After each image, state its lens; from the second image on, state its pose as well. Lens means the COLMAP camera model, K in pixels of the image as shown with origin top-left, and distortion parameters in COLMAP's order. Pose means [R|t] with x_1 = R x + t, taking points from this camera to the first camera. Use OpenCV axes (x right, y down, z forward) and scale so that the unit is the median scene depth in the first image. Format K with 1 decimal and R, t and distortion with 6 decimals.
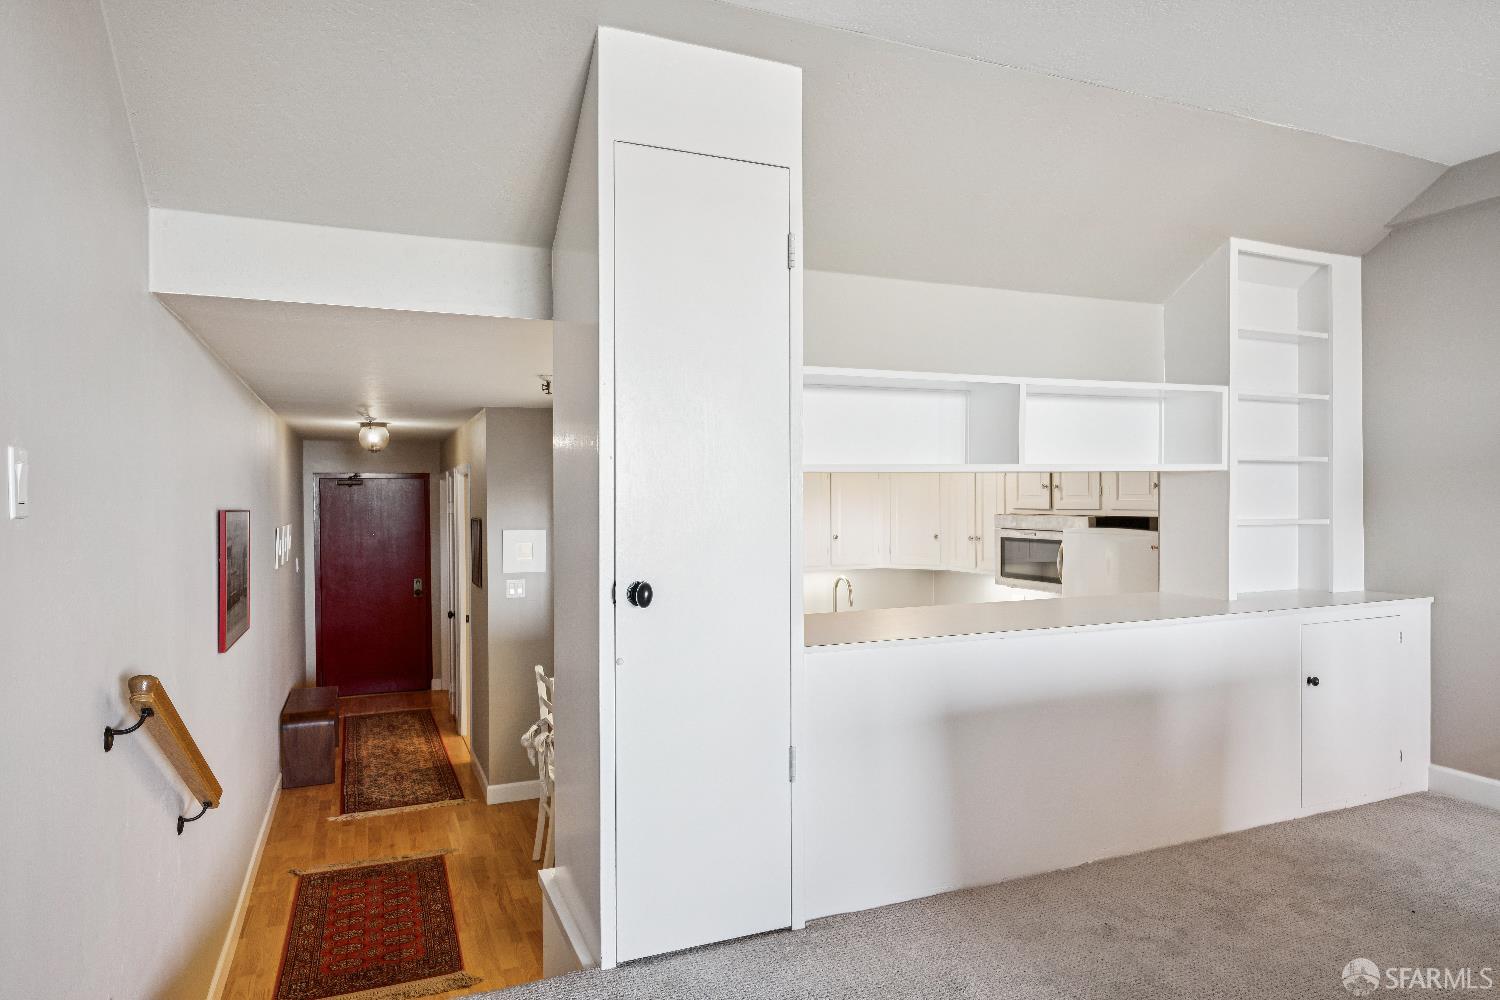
lens RADIAL K [[894.2, 0, 750.0], [0, 894.2, 500.0], [0, 0, 1]] dist [-0.009370, -0.002652]
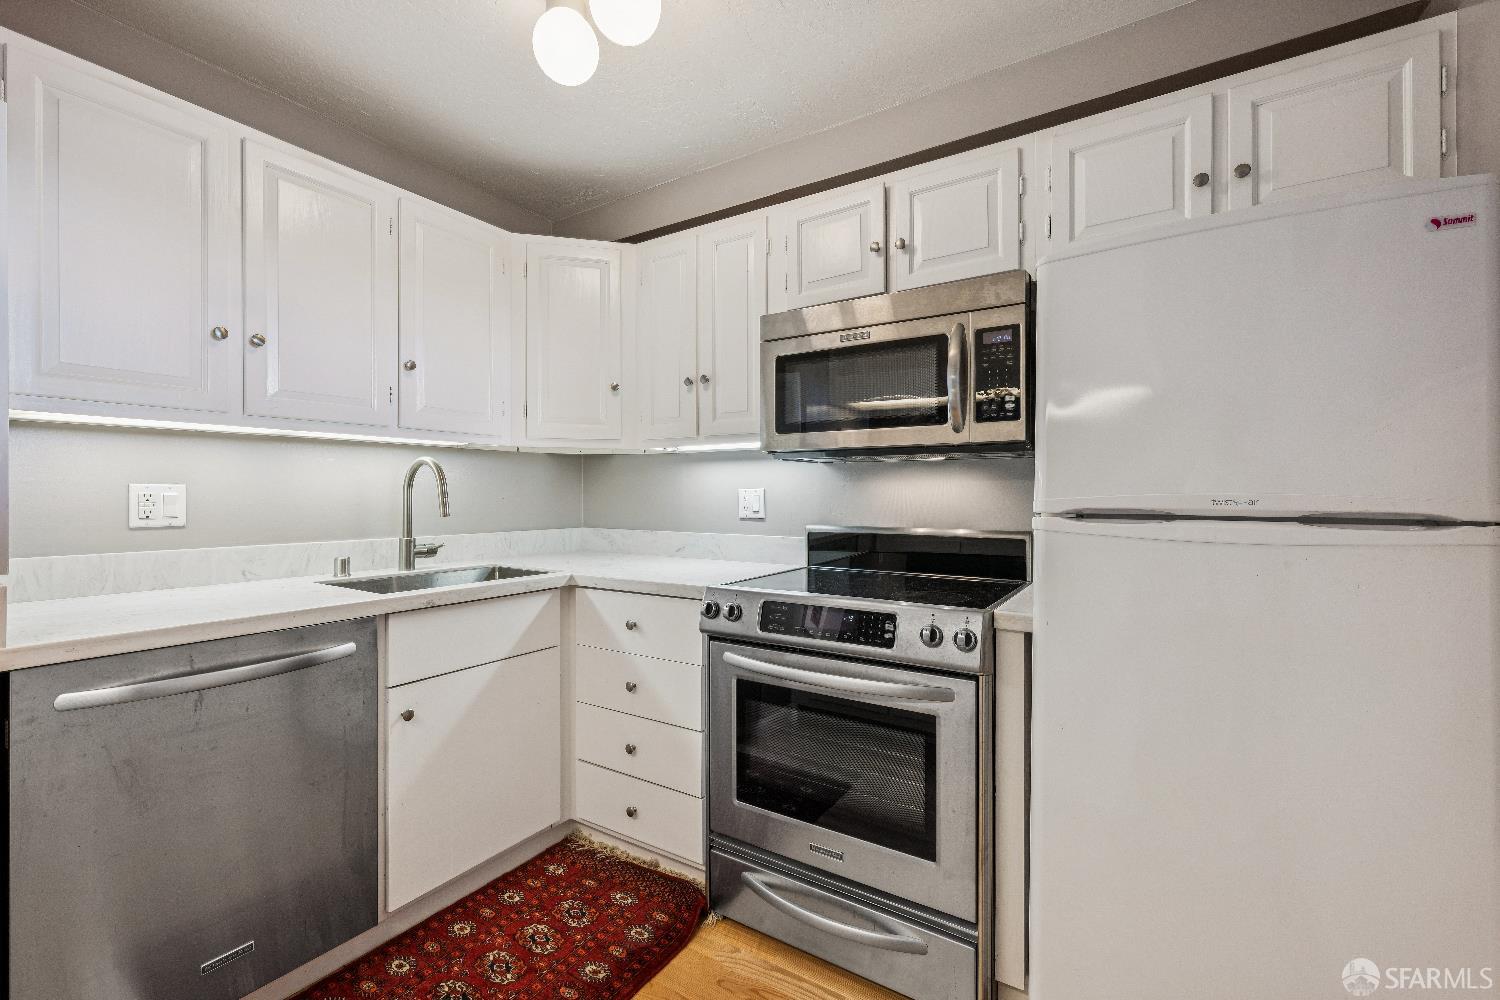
lens RADIAL K [[637.9, 0, 750.0], [0, 637.9, 500.0], [0, 0, 1]] dist [0.000138, -0.000140]
pose [[0.825865, 0.000896, 0.563867, 0.064762], [-0.006530, 0.999947, 0.007975, 0.127439], [-0.563830, -0.010269, 0.825827, 0.743206]]
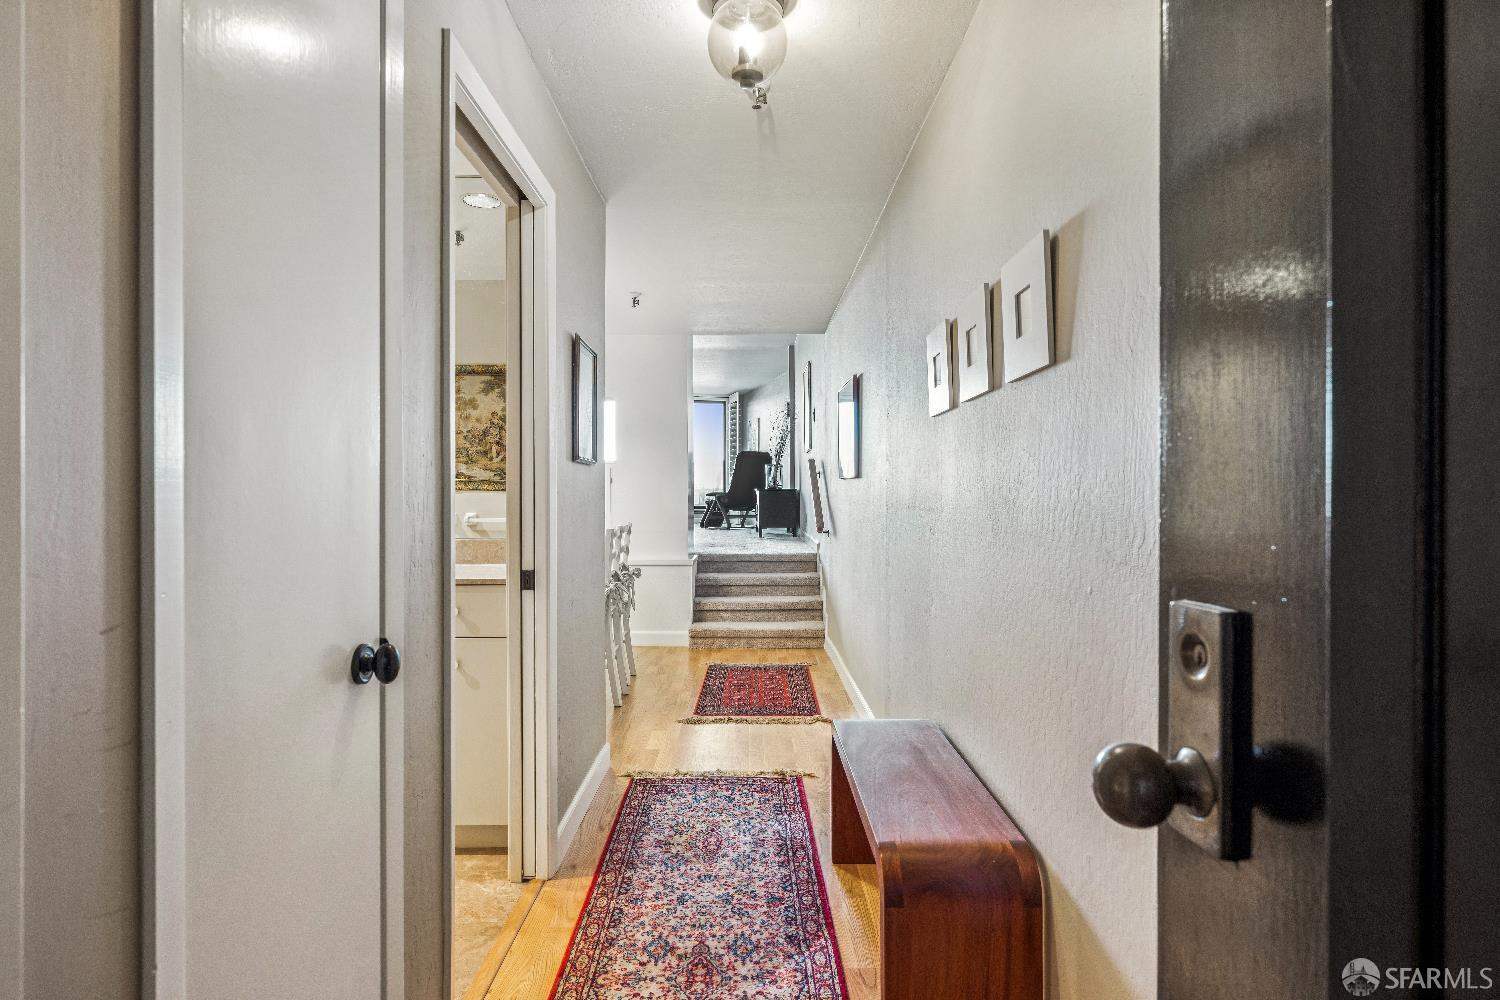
lens RADIAL K [[827.0, 0, 750.0], [0, 827.0, 500.0], [0, 0, 1]] dist [0.000252, 0.000009]
pose [[-0.921073, 0.013288, 0.389163, -0.714537], [0.014886, 0.999889, 0.001090, 0.141483], [-0.389105, 0.006797, -0.921168, 1.696983]]
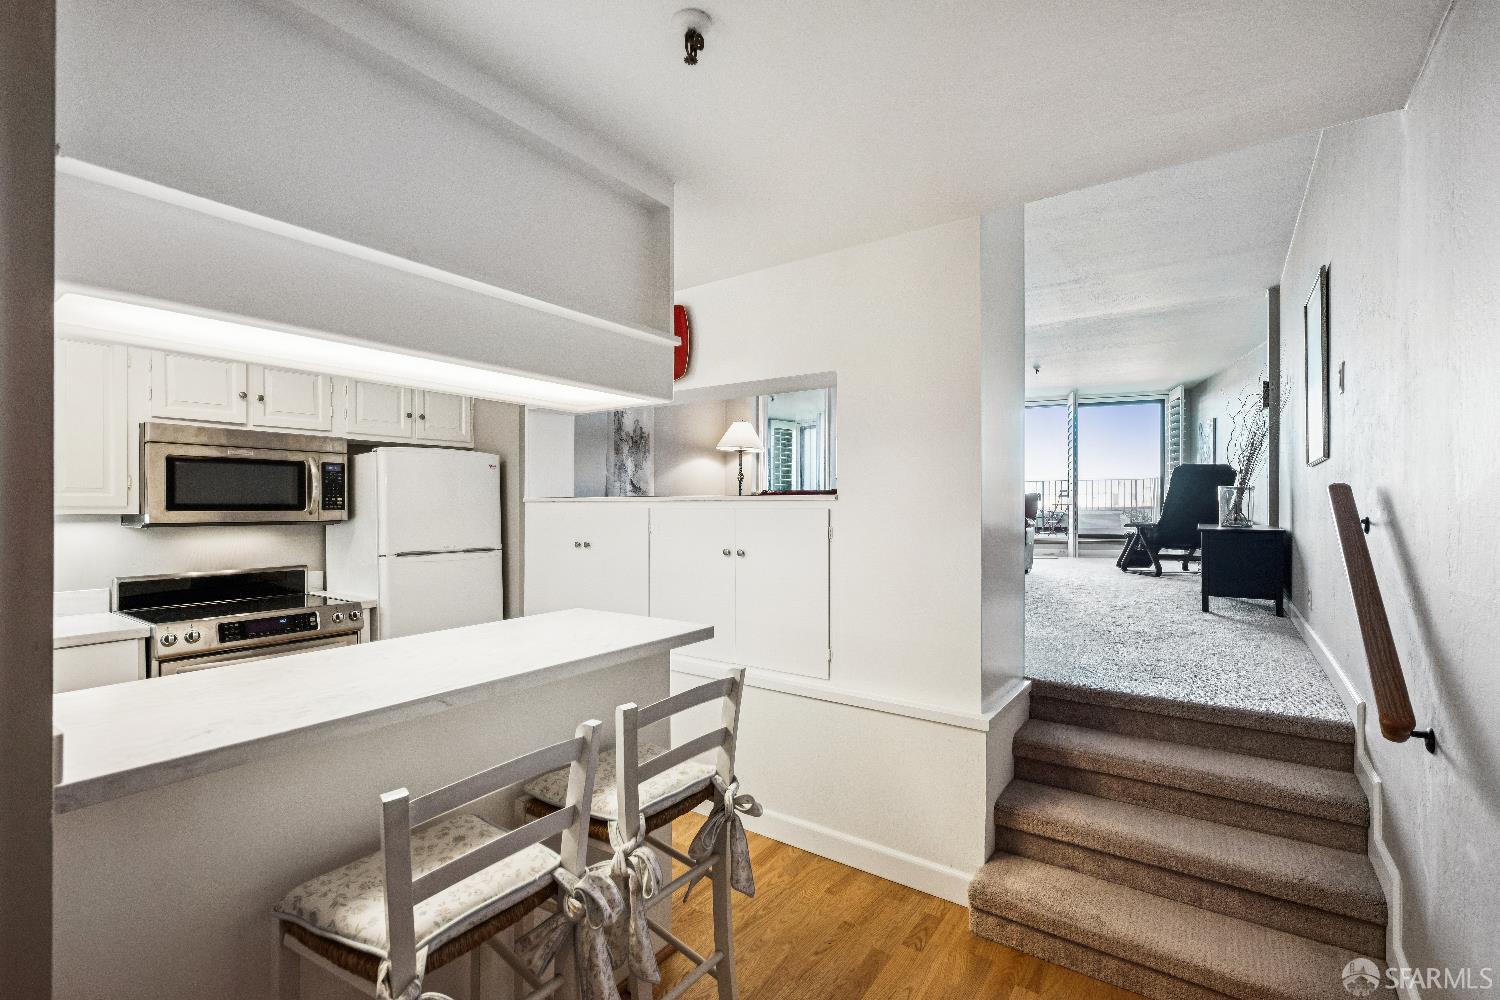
lens RADIAL K [[663.1, 0, 750.0], [0, 663.1, 500.0], [0, 0, 1]] dist [0.002007, 0.000252]
pose [[-0.528836, 0.013650, 0.848615, -0.434347], [0.002855, 0.999894, -0.014304, 0.090328], [-0.848720, -0.005142, -0.528818, 0.934854]]
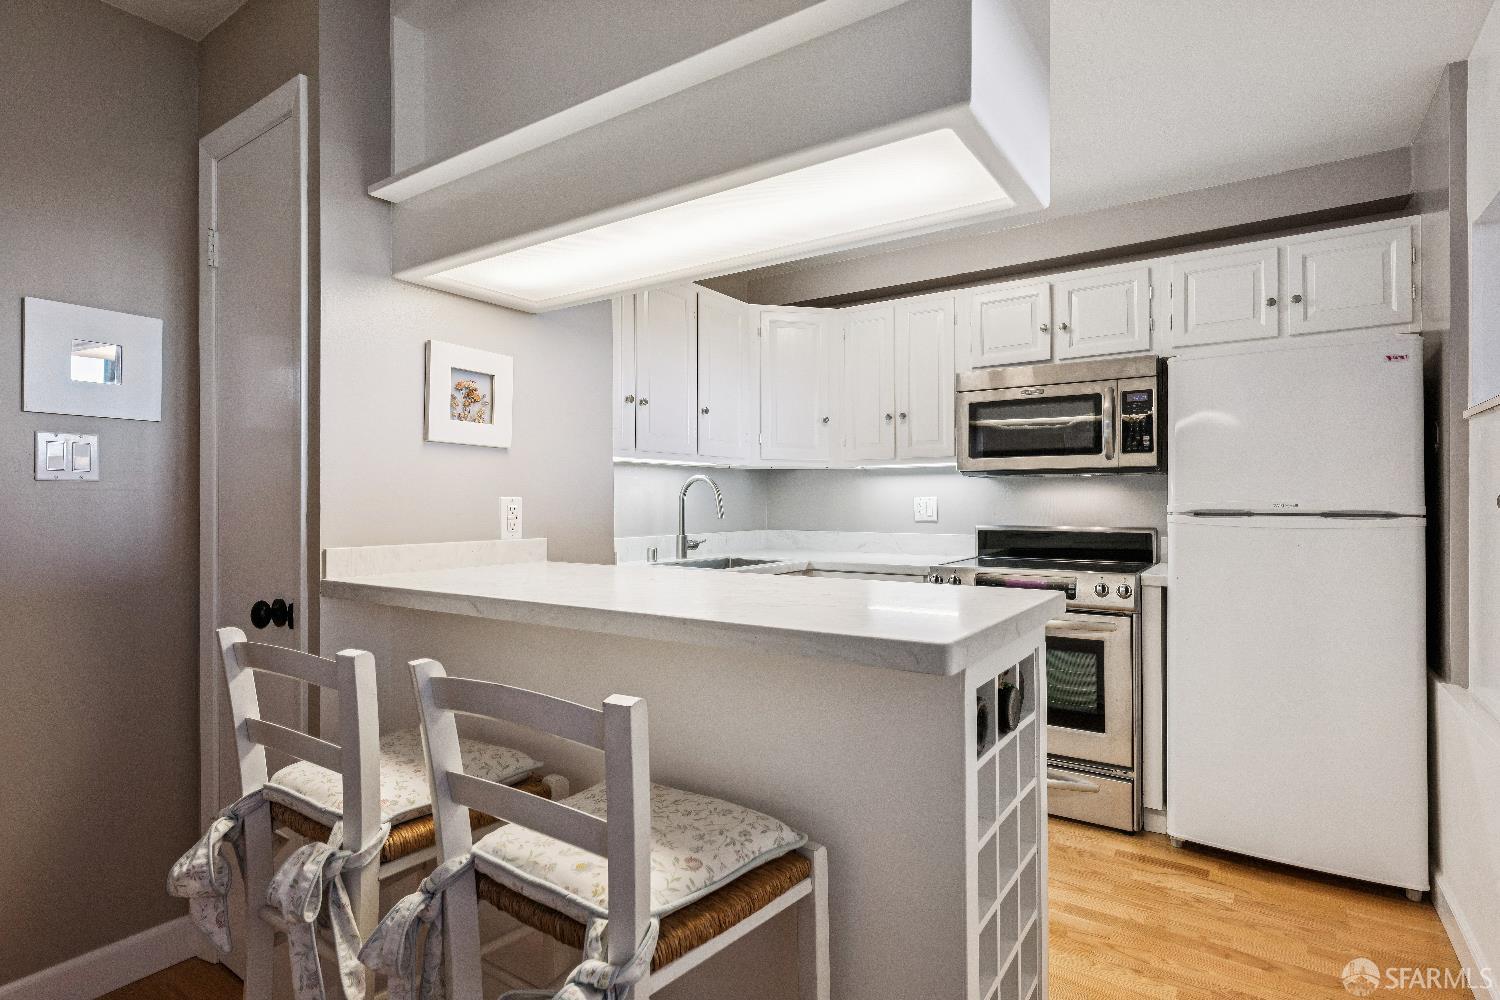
lens RADIAL K [[758.6, 0, 750.0], [0, 758.6, 500.0], [0, 0, 1]] dist [0.001407, 0.000134]
pose [[0.840619, 0.004633, 0.541608, -0.208662], [-0.003475, 0.999989, -0.003161, 0.128231], [-0.541616, 0.000775, 0.840625, 0.614511]]
